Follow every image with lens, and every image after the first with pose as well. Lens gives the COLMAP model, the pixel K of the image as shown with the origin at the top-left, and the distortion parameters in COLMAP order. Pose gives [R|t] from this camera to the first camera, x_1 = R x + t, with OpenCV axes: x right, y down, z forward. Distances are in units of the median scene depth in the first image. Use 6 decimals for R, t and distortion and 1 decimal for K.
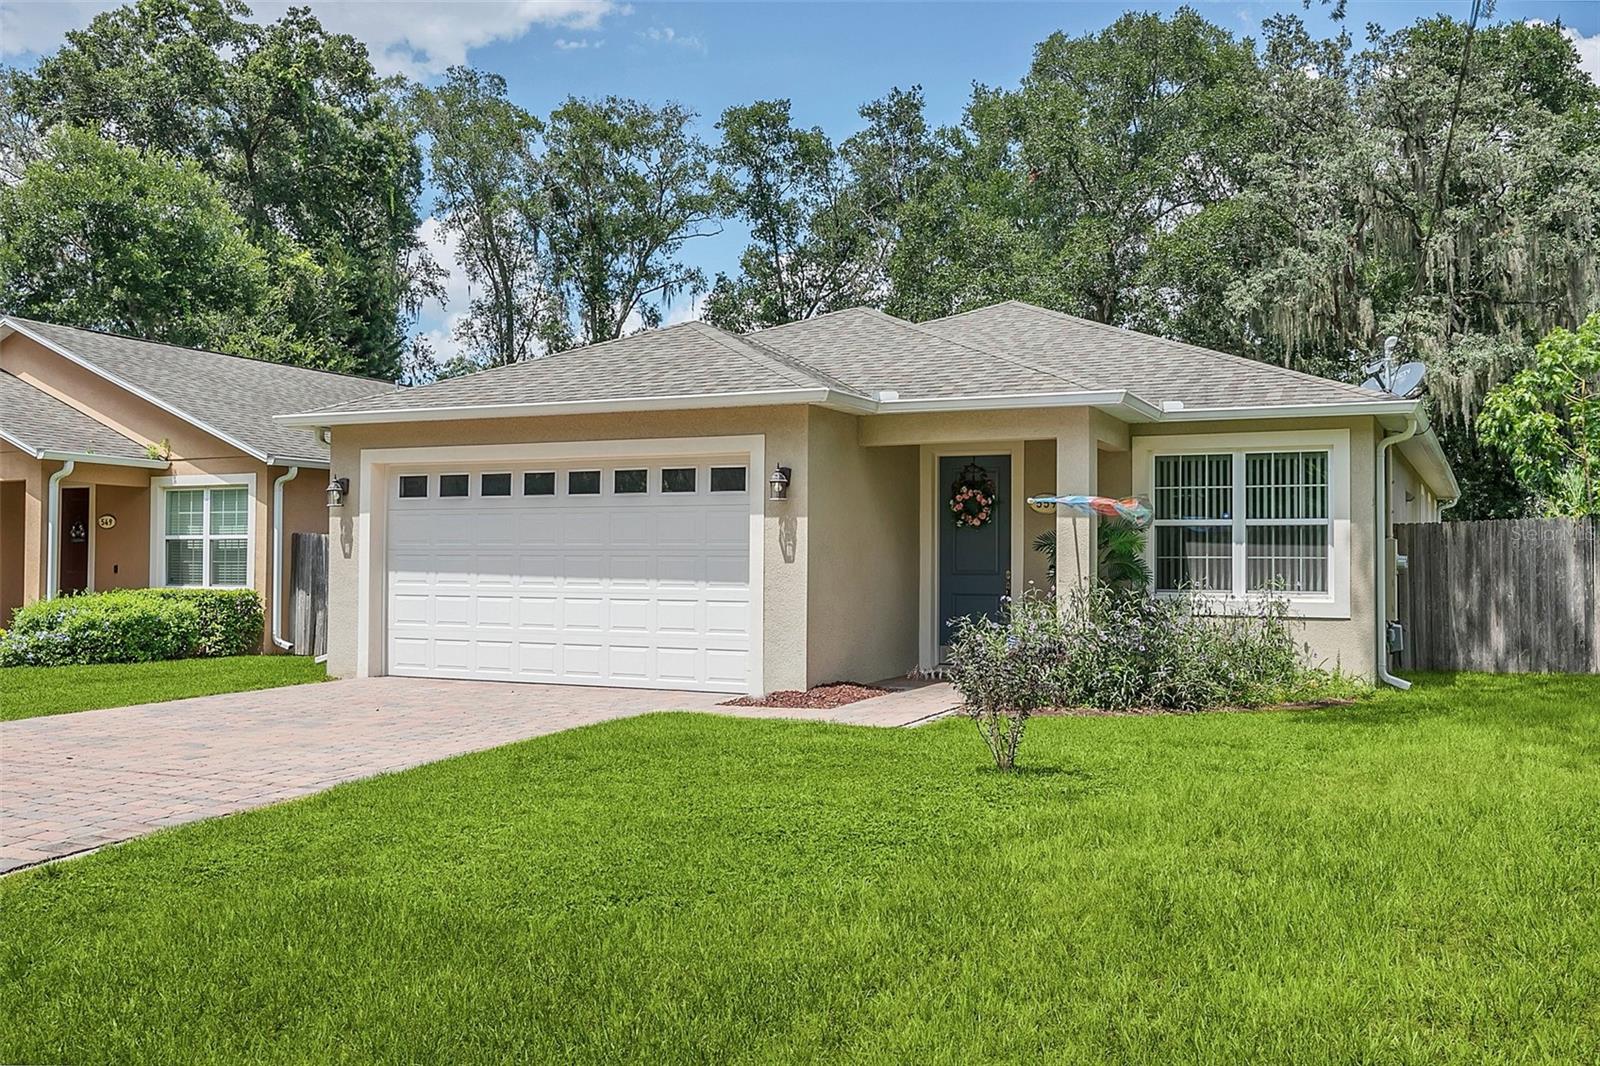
lens RADIAL K [[1422.8, 0, 803.7], [0, 1422.8, 524.6], [0, 0, 1]] dist [0.005598, -0.003440]
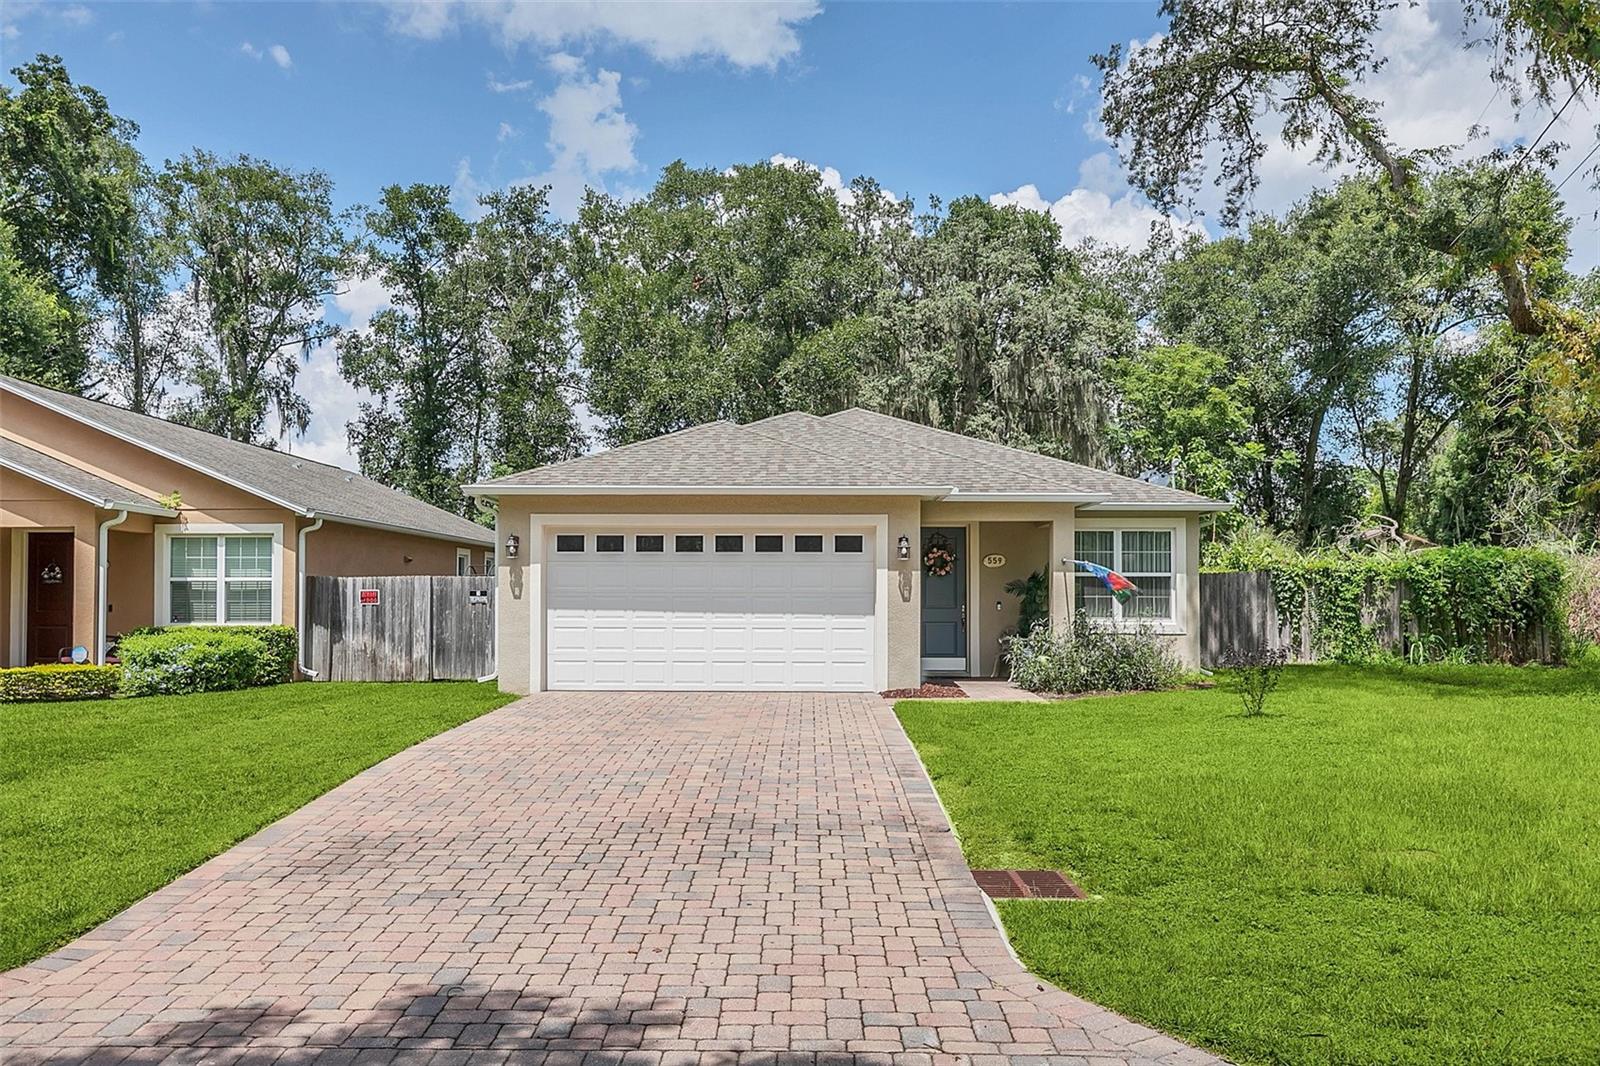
lens RADIAL K [[1297.8, 0, 789.8], [0, 1297.8, 547.9], [0, 0, 1]] dist [0.014426, 0.005495]
pose [[0.913331, 0.012040, 0.407039, -0.569105], [-0.008602, 0.999910, -0.010276, -0.012199], [-0.407127, 0.005884, 0.913353, -0.159818]]
